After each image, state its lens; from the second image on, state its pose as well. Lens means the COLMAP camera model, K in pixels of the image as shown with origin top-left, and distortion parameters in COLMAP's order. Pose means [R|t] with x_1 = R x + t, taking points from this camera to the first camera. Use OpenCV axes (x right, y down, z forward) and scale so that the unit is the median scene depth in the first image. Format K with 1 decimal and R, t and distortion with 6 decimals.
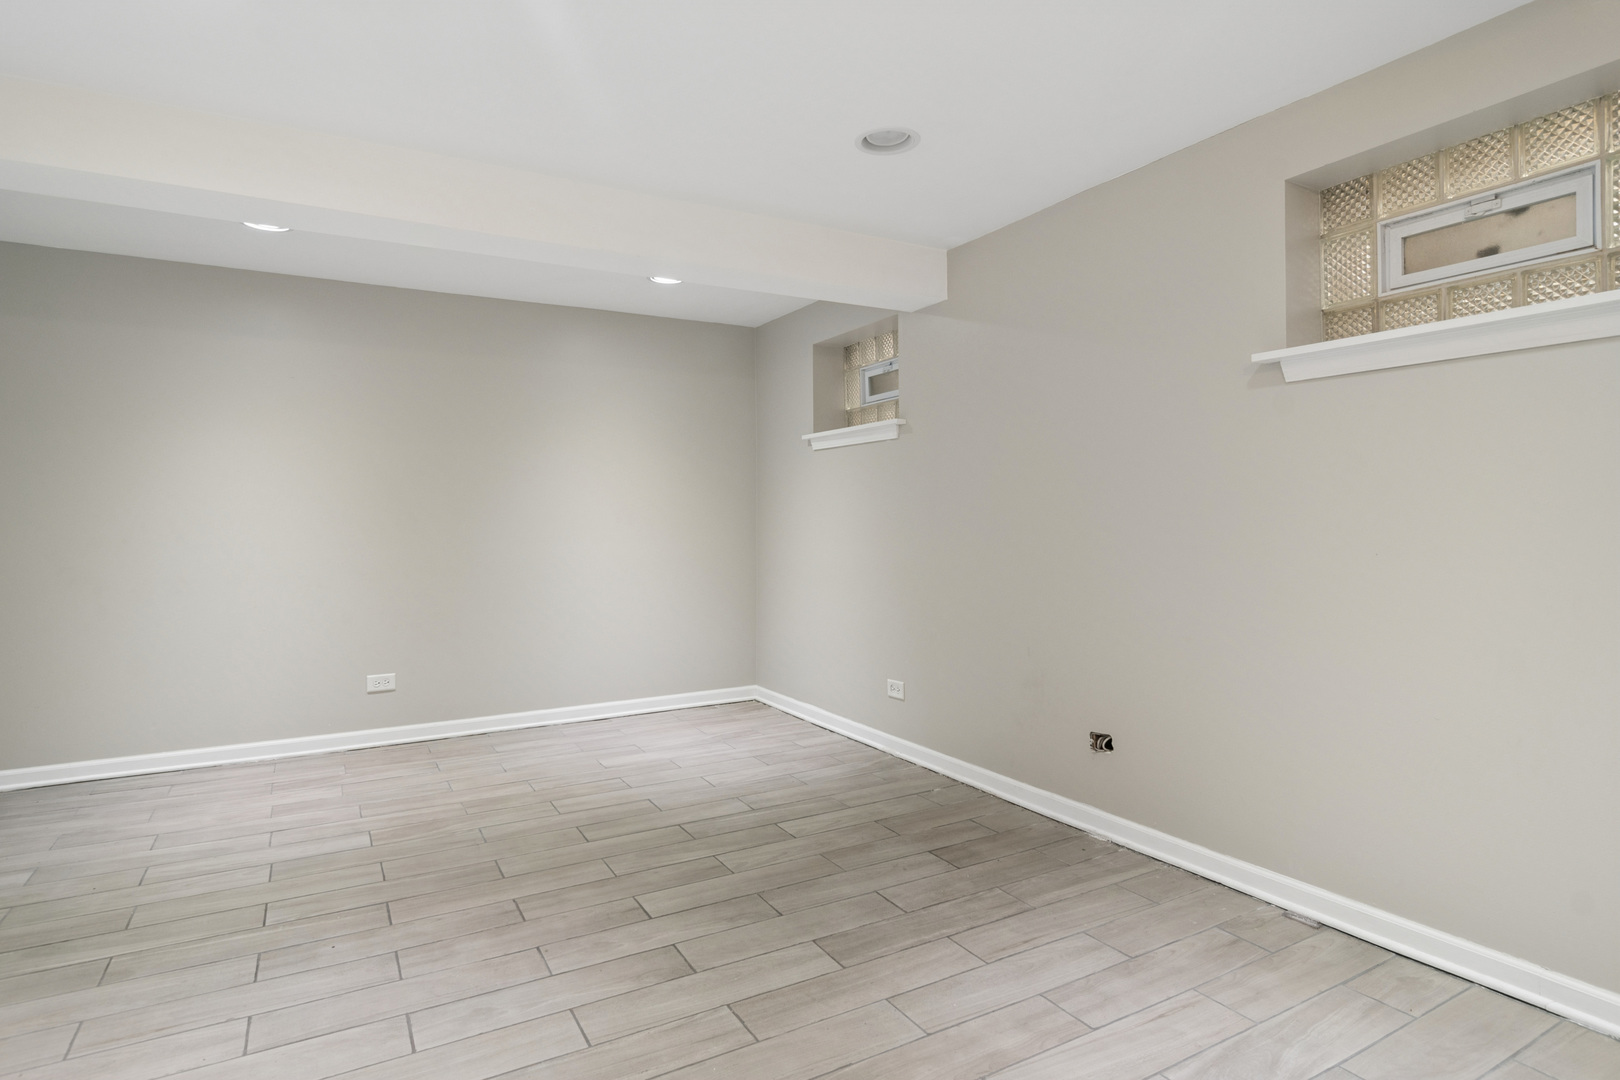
lens RADIAL K [[869.4, 0, 805.8], [0, 869.4, 525.0], [0, 0, 1]] dist [-0.003778, 0.002086]
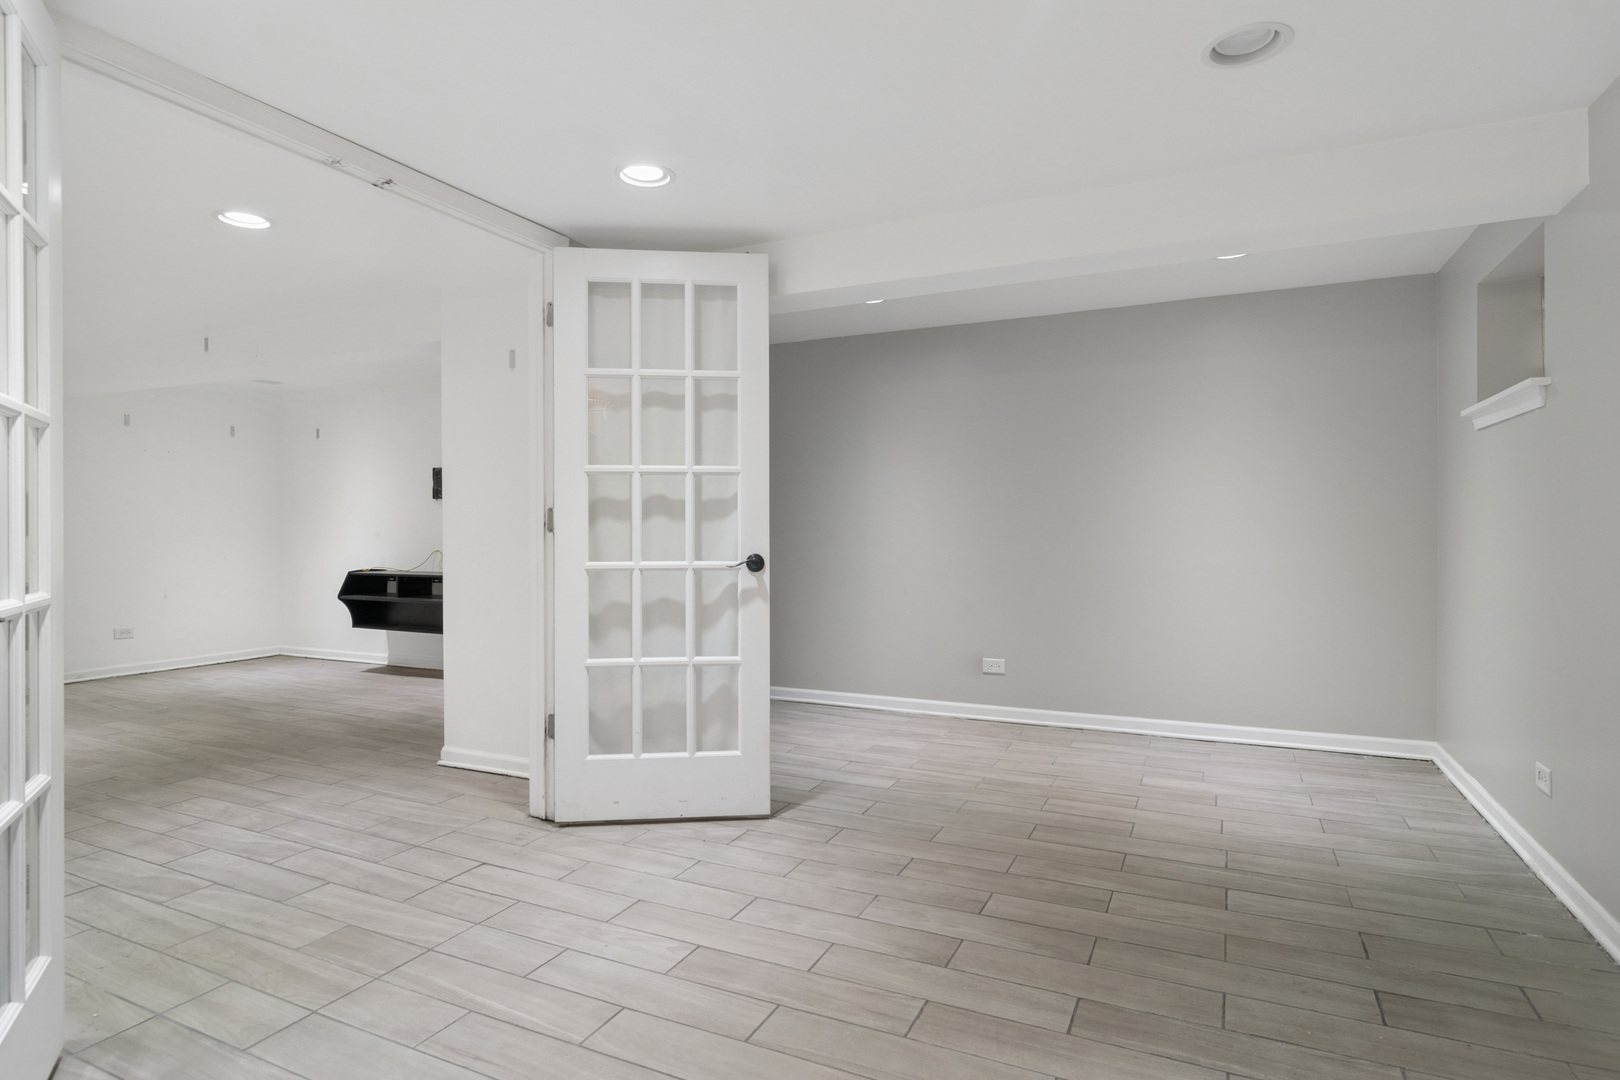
lens RADIAL K [[869.4, 0, 804.8], [0, 869.4, 537.6], [0, 0, 1]] dist [-0.003778, 0.002086]
pose [[0.569825, 0.016277, -0.821605, 0.411760], [-0.005779, 0.999858, 0.015800, -0.006637], [0.821746, -0.004255, 0.569839, 0.184862]]
